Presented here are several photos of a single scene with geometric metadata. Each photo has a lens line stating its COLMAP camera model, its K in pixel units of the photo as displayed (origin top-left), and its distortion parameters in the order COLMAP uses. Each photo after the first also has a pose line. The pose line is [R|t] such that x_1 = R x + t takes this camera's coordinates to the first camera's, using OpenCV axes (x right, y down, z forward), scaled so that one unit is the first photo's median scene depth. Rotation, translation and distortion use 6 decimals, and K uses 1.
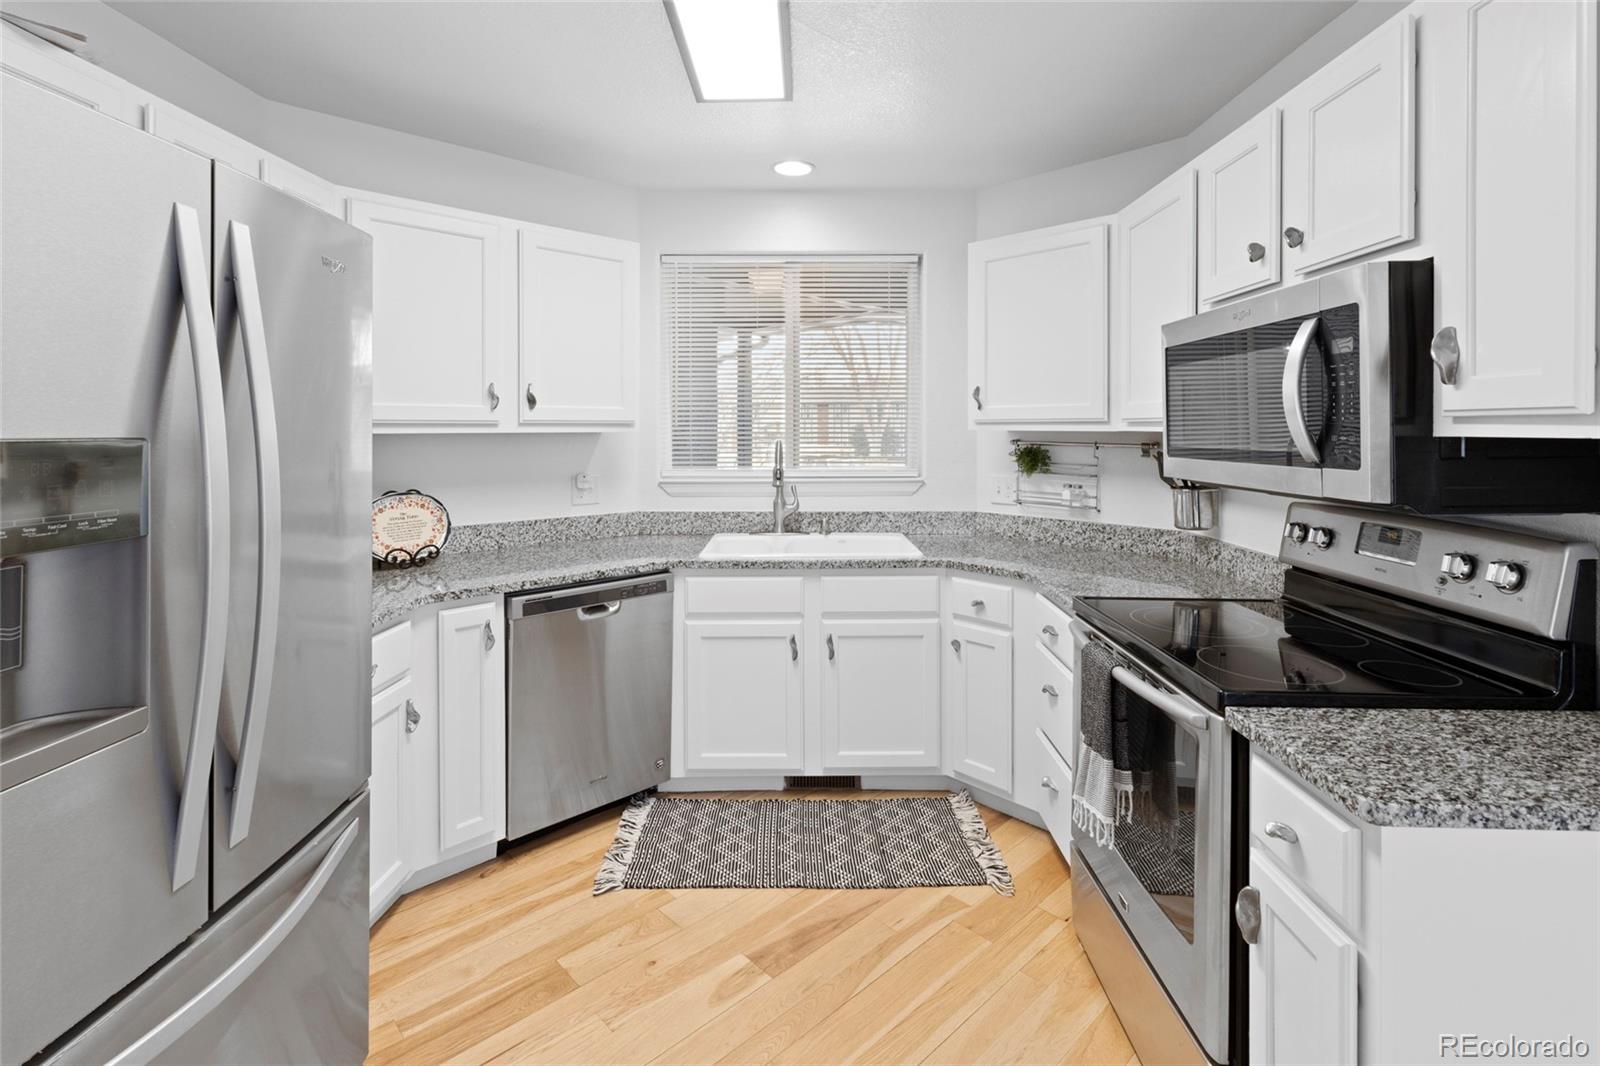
lens RADIAL K [[733.0, 0, 799.3], [0, 733.0, 521.6], [0, 0, 1]] dist [0.000467, -0.000254]
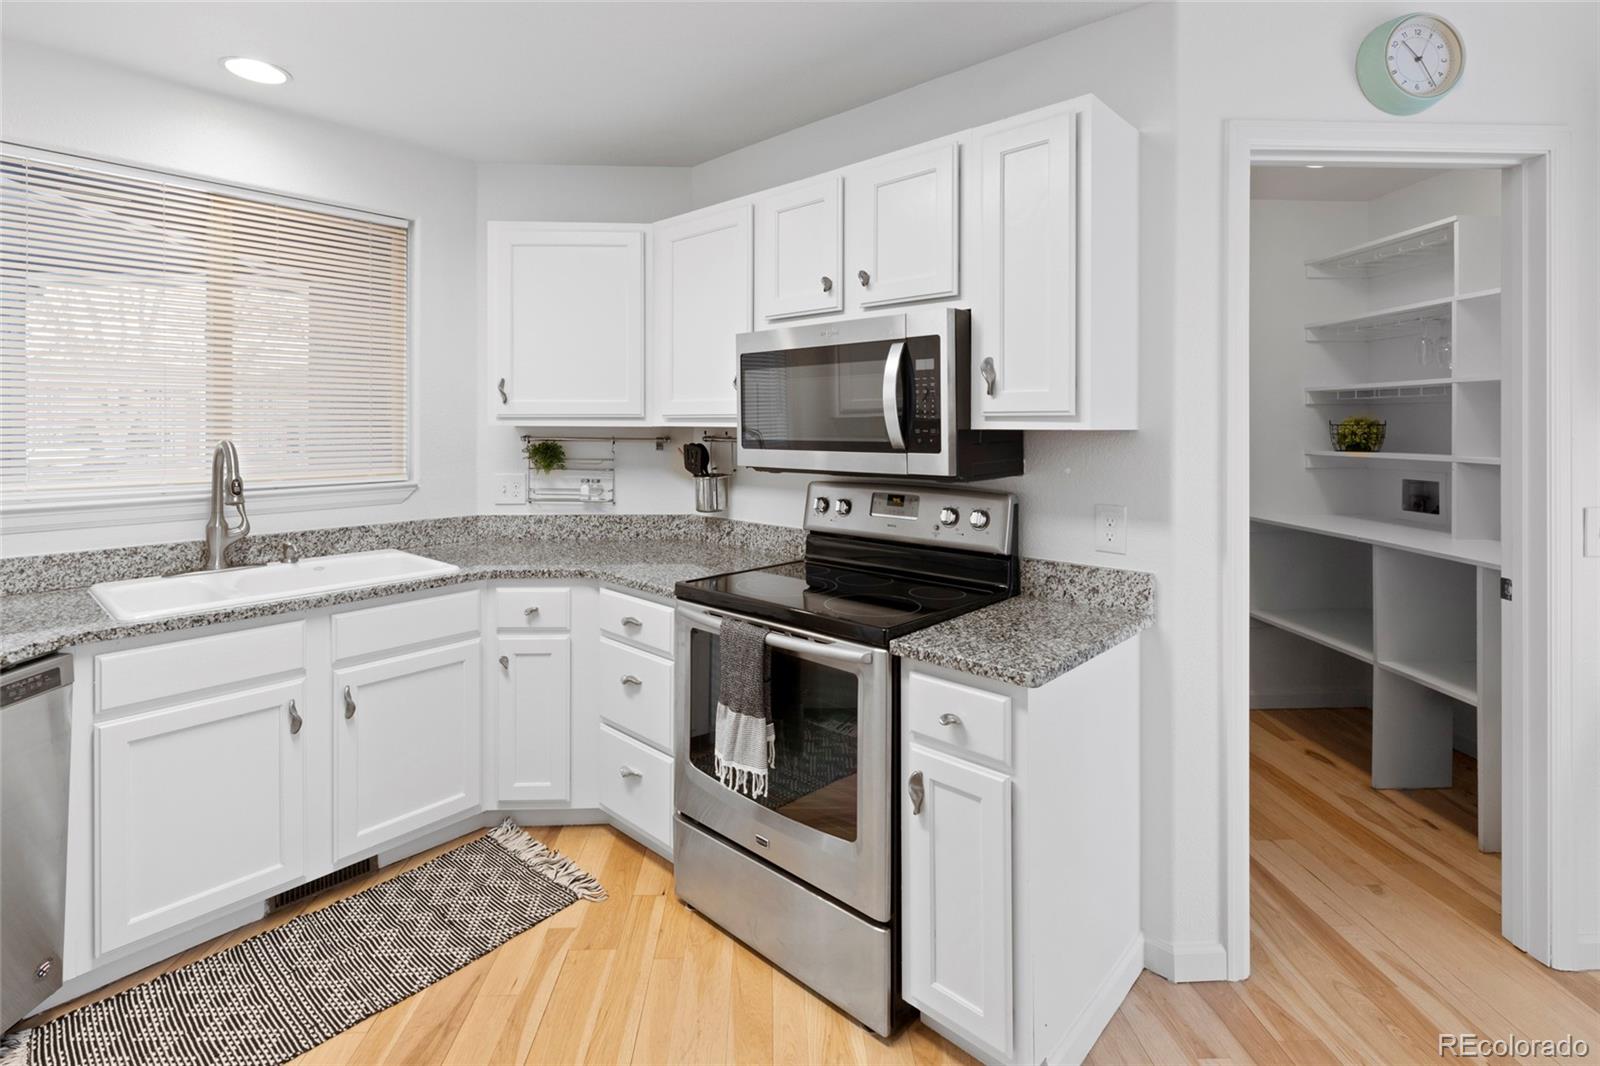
lens RADIAL K [[739.7, 0, 799.2], [0, 739.7, 512.7], [0, 0, 1]] dist [-0.000776, -0.000959]
pose [[0.667392, -0.087593, 0.739537, -0.211105], [0.092805, 0.995100, 0.034111, -0.013392], [-0.738901, 0.045867, 0.672251, 0.108665]]
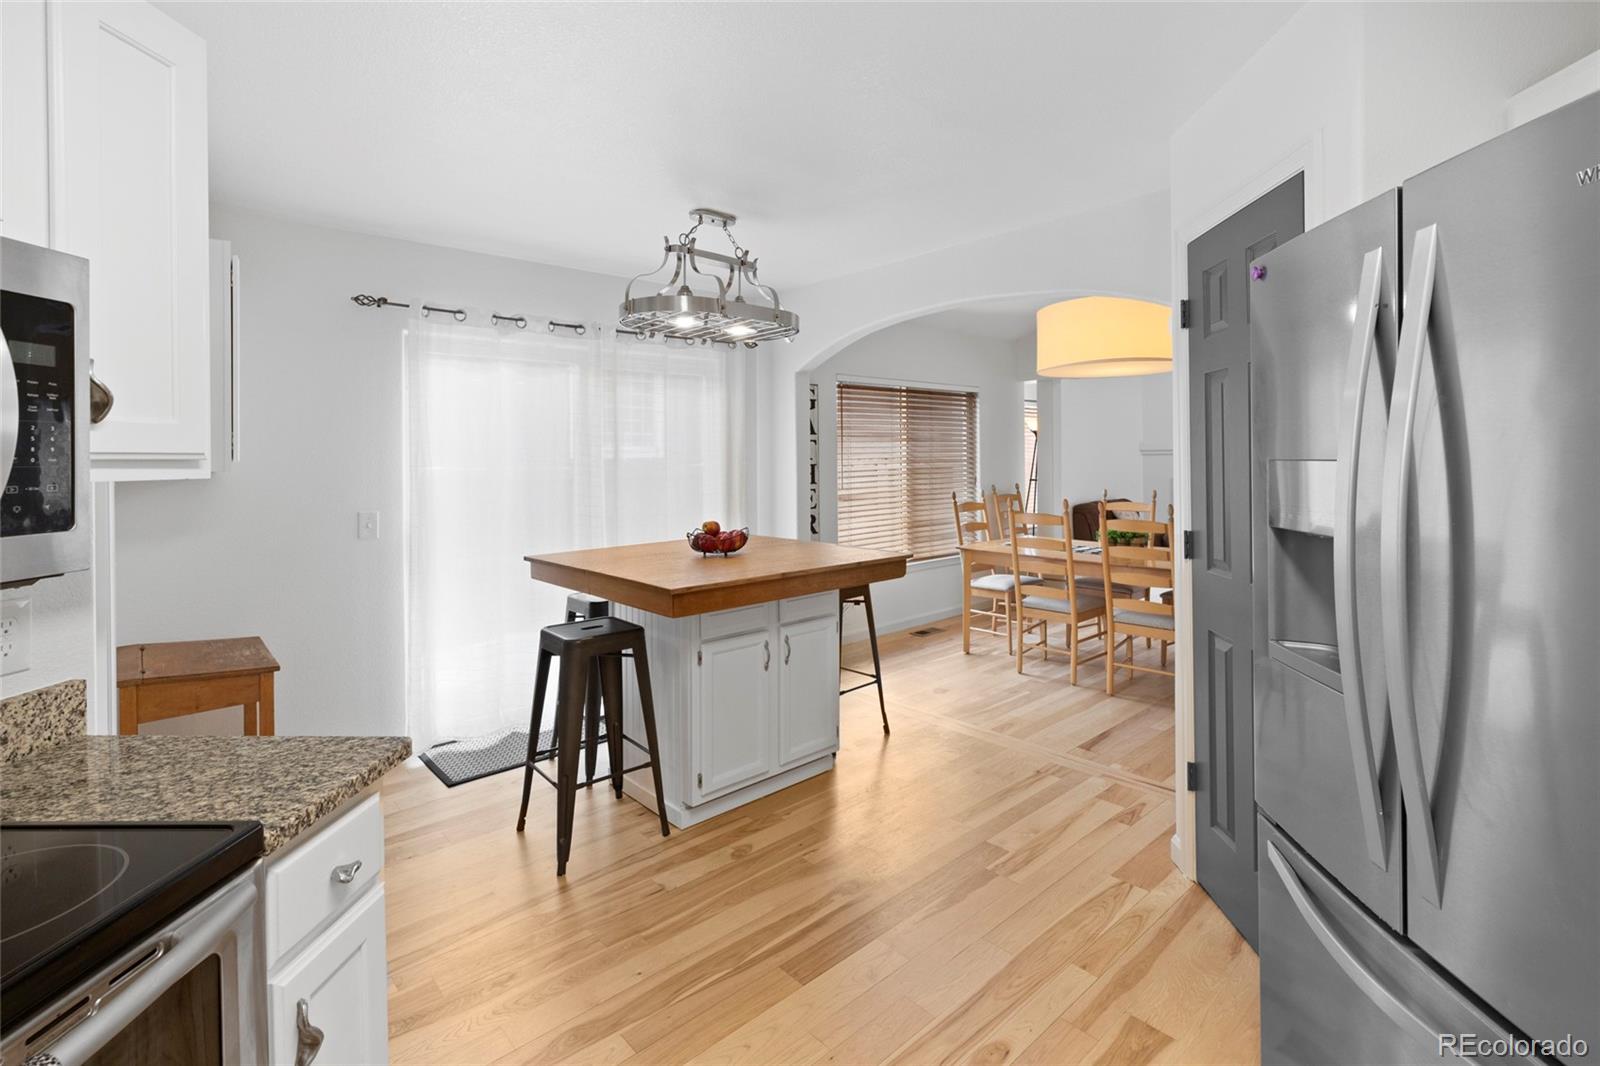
lens RADIAL K [[733.0, 0, 799.3], [0, 733.0, 521.6], [0, 0, 1]] dist [0.000467, -0.000254]
pose [[-0.999912, 0.011270, -0.006993, 0.015690], [0.009766, 0.982353, 0.186782, -0.092228], [0.008975, 0.186697, -0.982377, 0.772607]]
